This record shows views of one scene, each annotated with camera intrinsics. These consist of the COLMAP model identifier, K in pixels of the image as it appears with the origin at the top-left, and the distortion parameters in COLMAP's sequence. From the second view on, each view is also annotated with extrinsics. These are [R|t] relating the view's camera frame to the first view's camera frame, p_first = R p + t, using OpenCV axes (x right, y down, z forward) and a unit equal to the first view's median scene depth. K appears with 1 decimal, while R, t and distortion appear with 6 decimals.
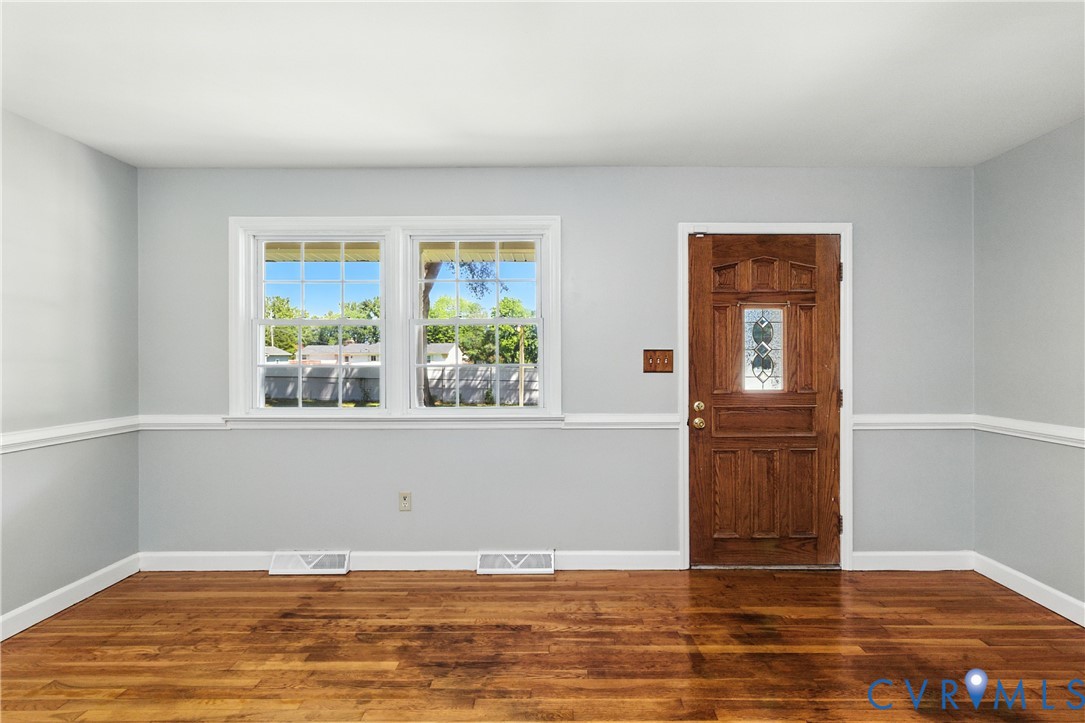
lens RADIAL K [[497.5, 0, 551.6], [0, 497.5, 360.4], [0, 0, 1]] dist [0.005011, -0.000895]
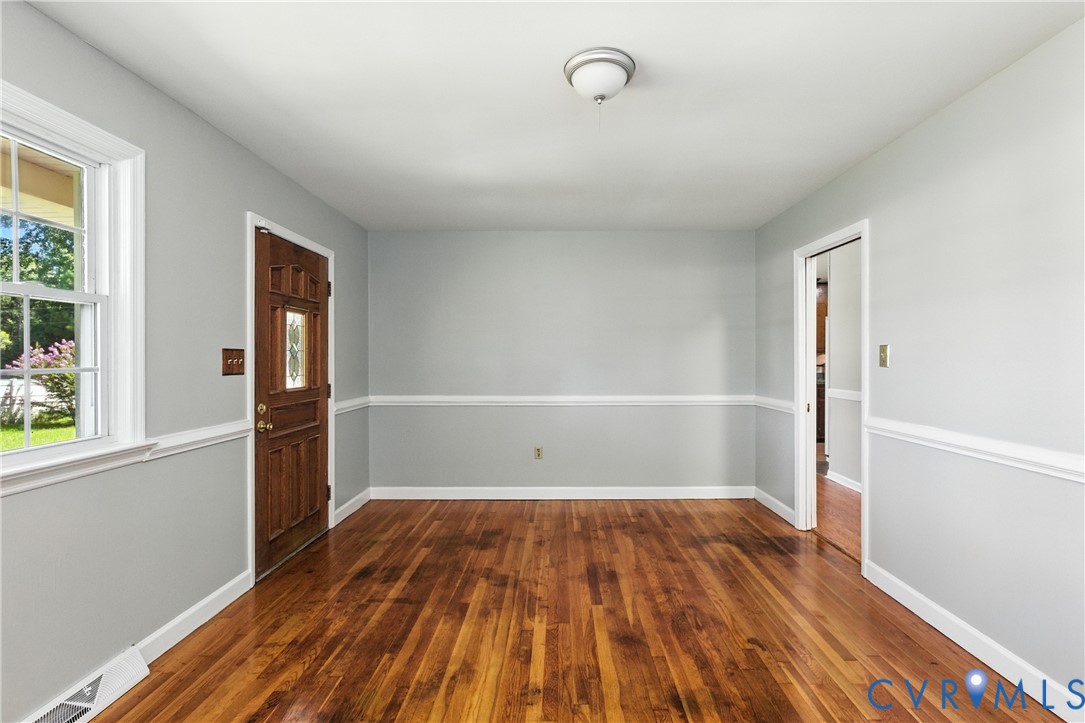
lens RADIAL K [[497.5, 0, 562.0], [0, 497.5, 362.2], [0, 0, 1]] dist [0.005011, -0.000895]
pose [[0.007916, -0.008038, 0.999936, -0.670199], [0.011930, 0.999897, 0.007943, 0.002053], [-0.999898, 0.011866, 0.008011, 0.422407]]
